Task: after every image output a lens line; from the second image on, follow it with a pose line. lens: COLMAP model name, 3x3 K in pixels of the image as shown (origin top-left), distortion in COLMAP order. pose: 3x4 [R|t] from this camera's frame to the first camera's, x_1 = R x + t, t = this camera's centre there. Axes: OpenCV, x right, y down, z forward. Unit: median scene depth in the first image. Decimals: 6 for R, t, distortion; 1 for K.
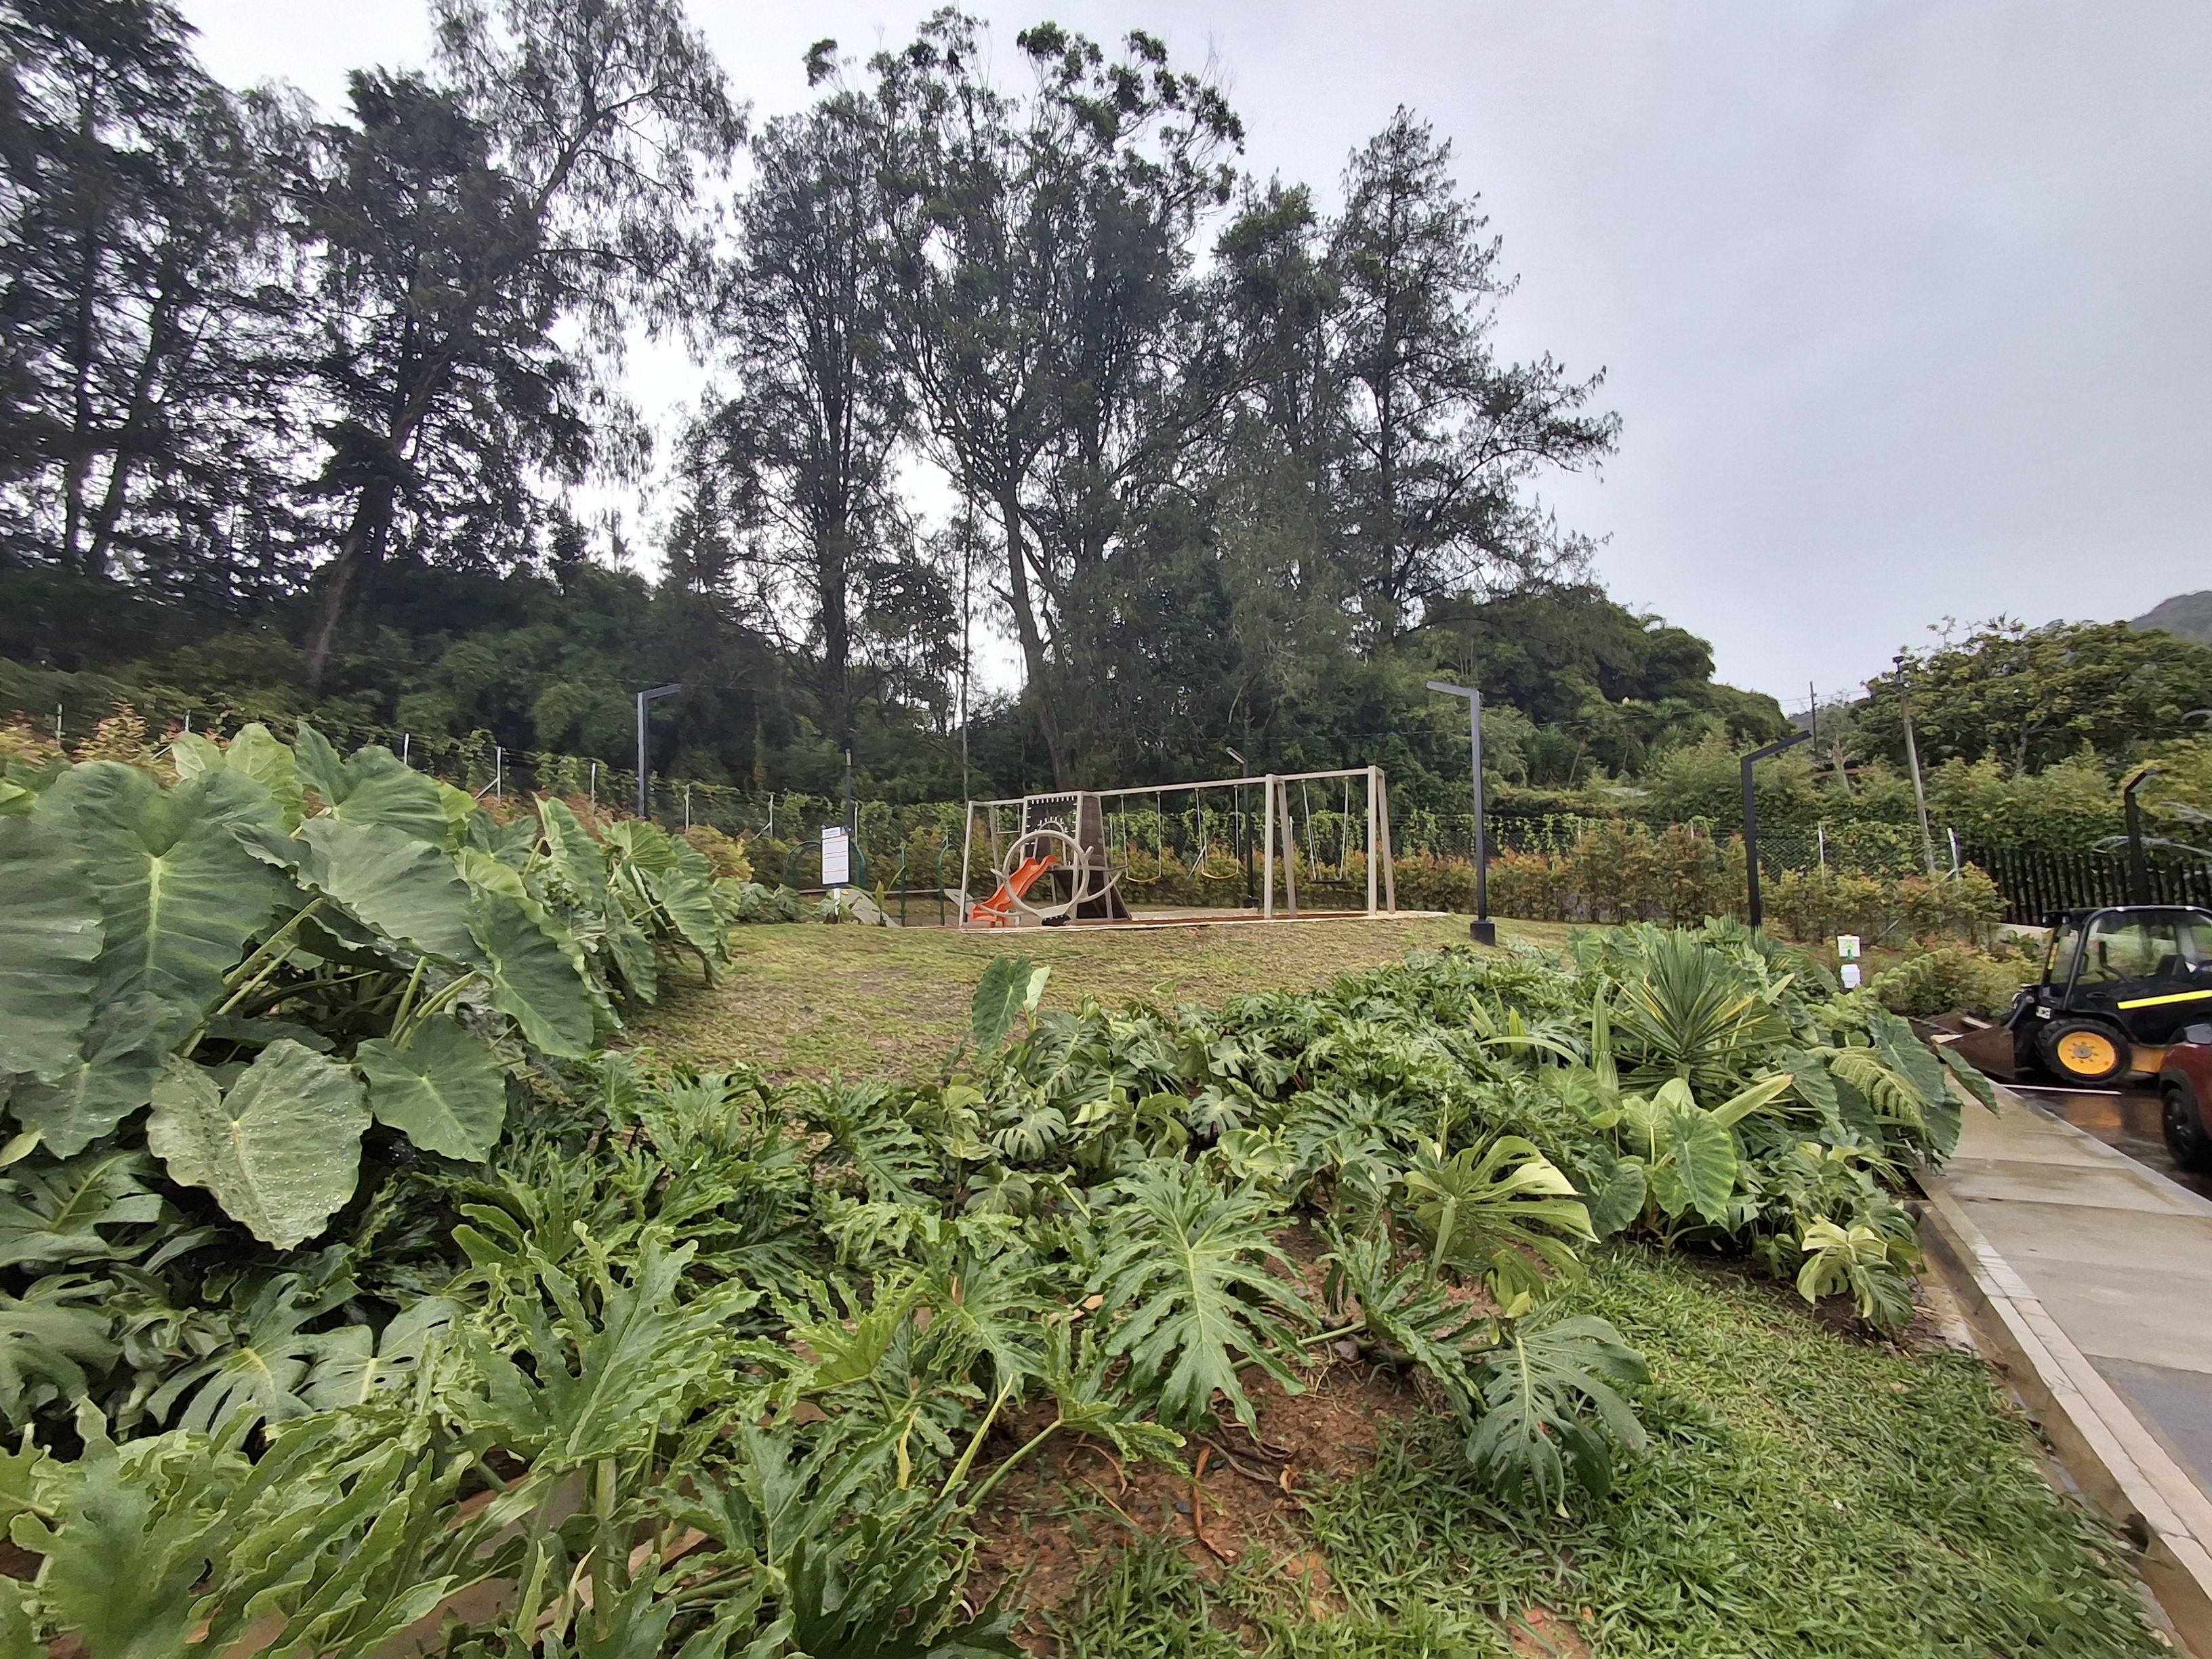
lens RADIAL K [[1024.0, 0, 1100.2], [0, 1024.0, 830.3], [0, 0, 1]] dist [0.000426, 0.000236]
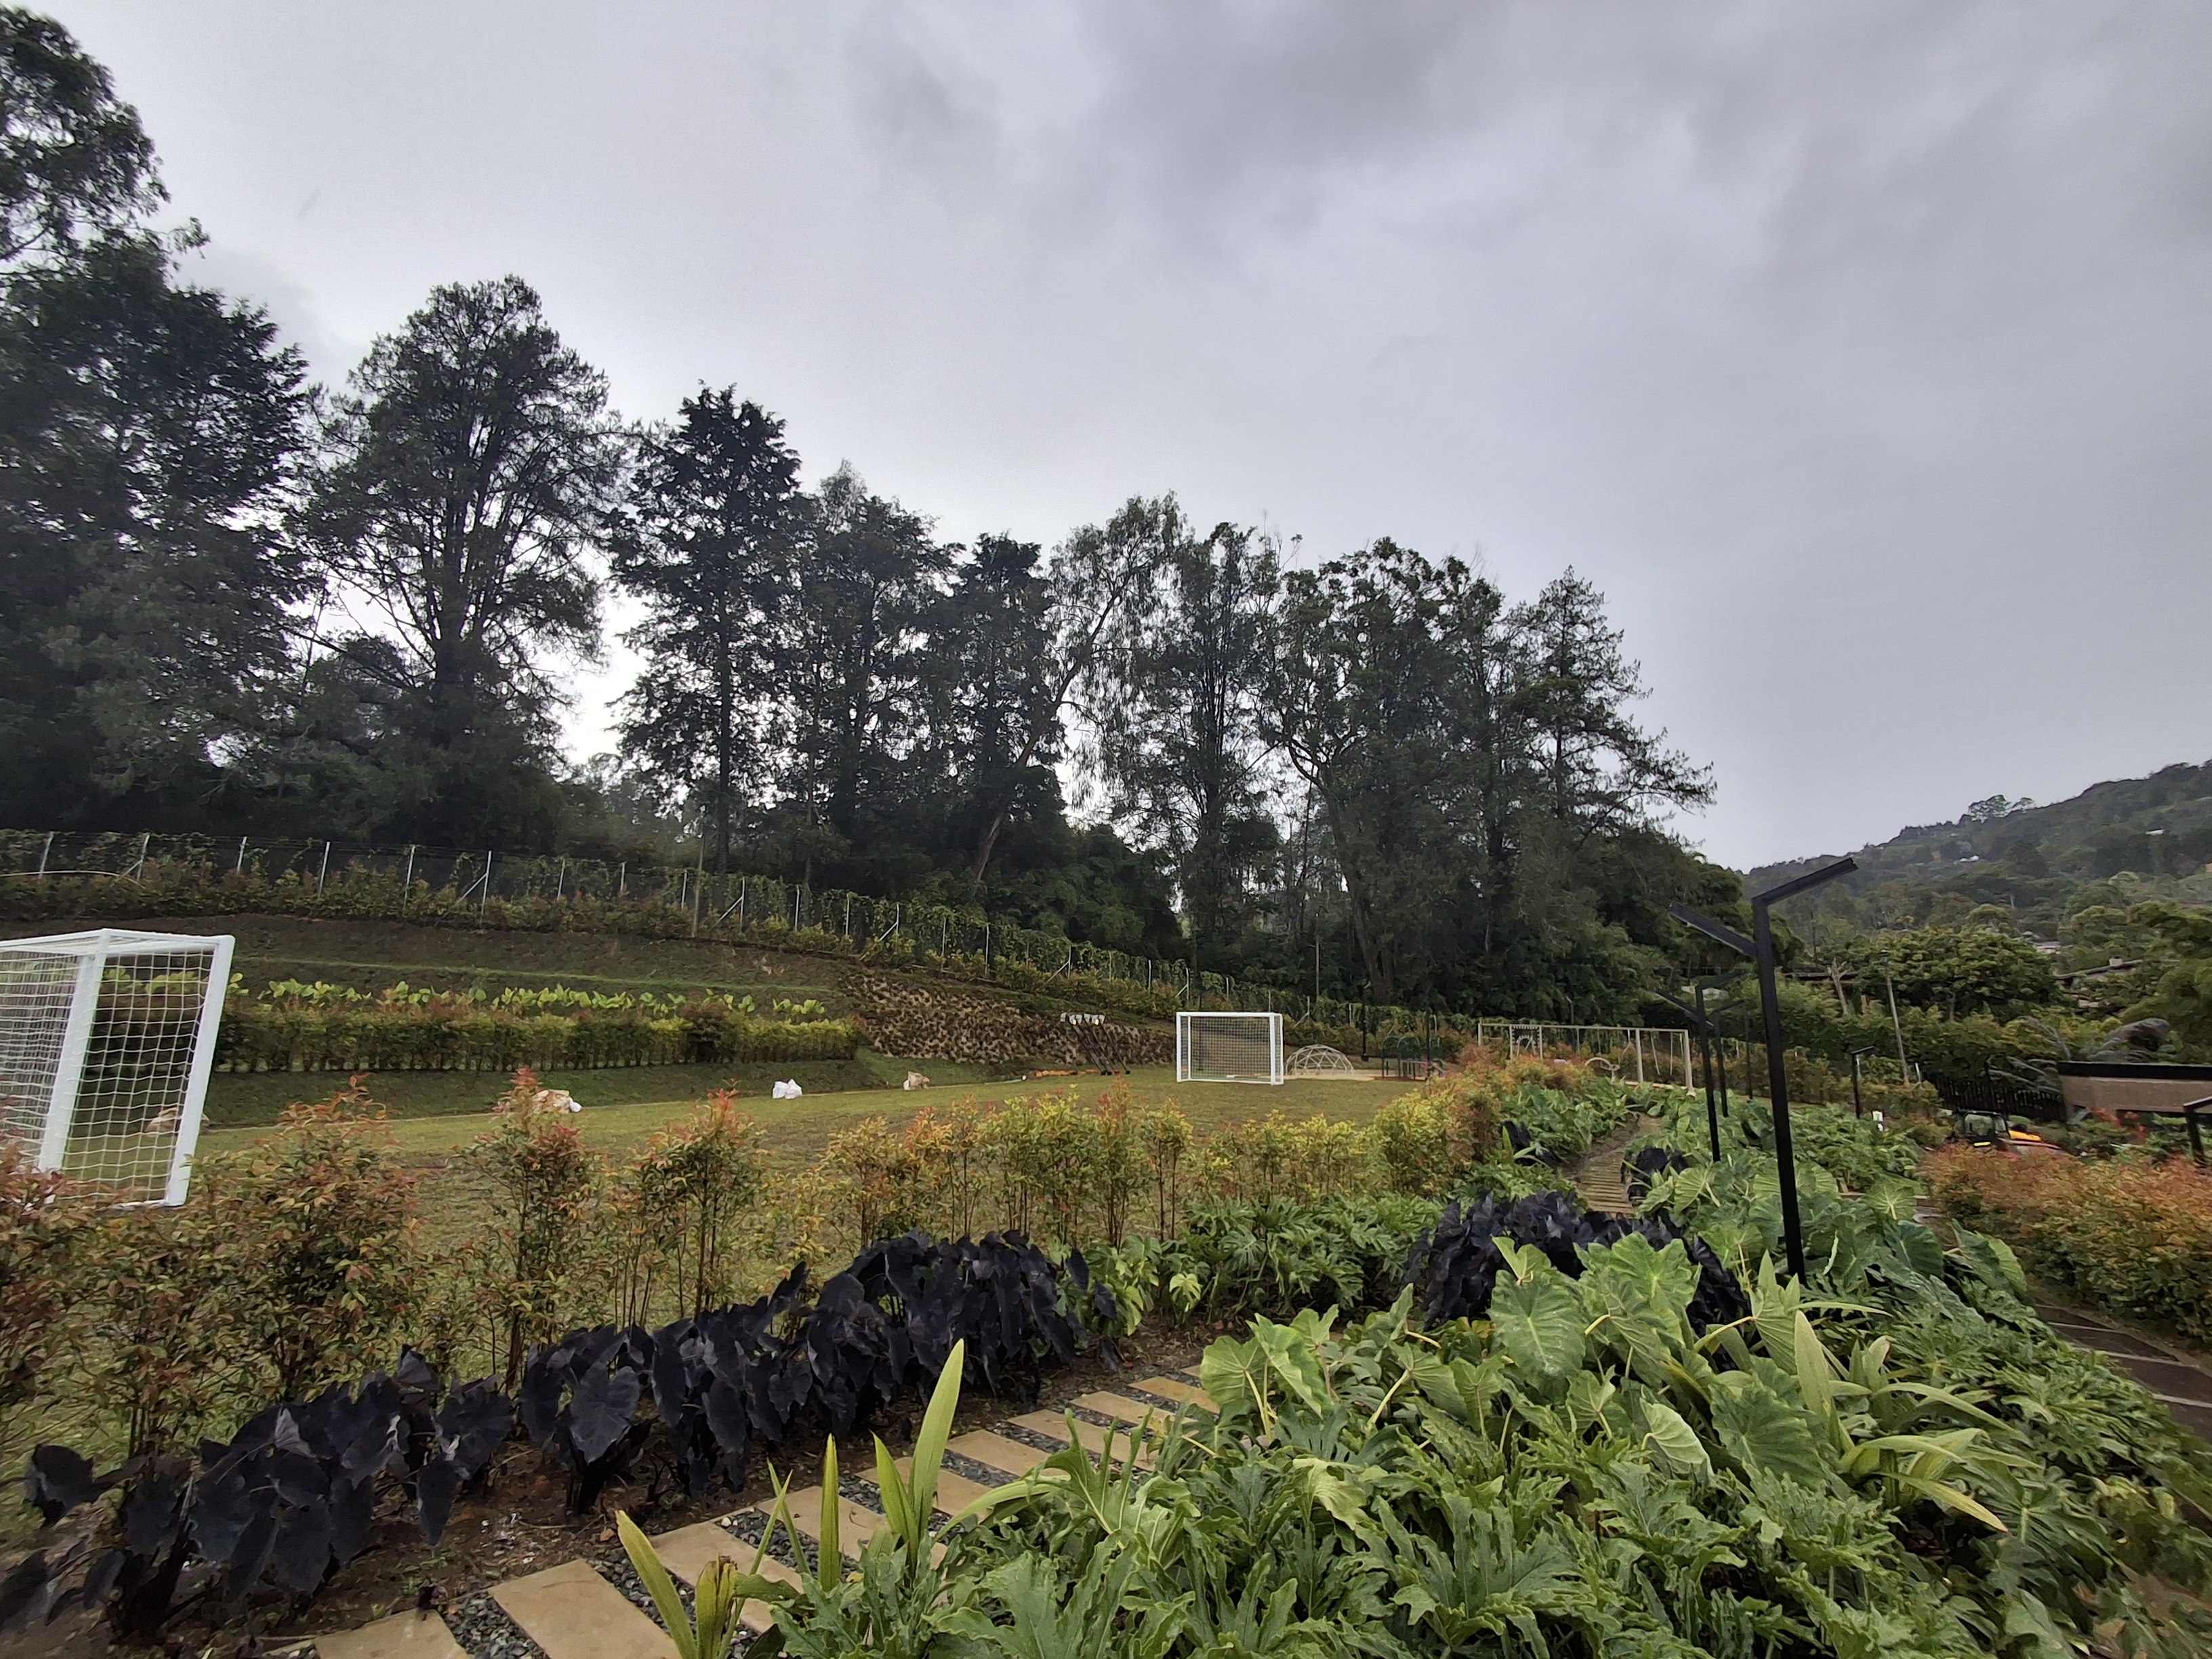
lens RADIAL K [[1024.0, 0, 1112.2], [0, 1024.0, 825.5], [0, 0, 1]] dist [0.000426, 0.000236]
pose [[0.997742, 0.059821, 0.030522, -0.630650], [-0.056114, 0.992291, -0.110497, -0.105852], [-0.036897, 0.108535, 0.993408, -0.748537]]
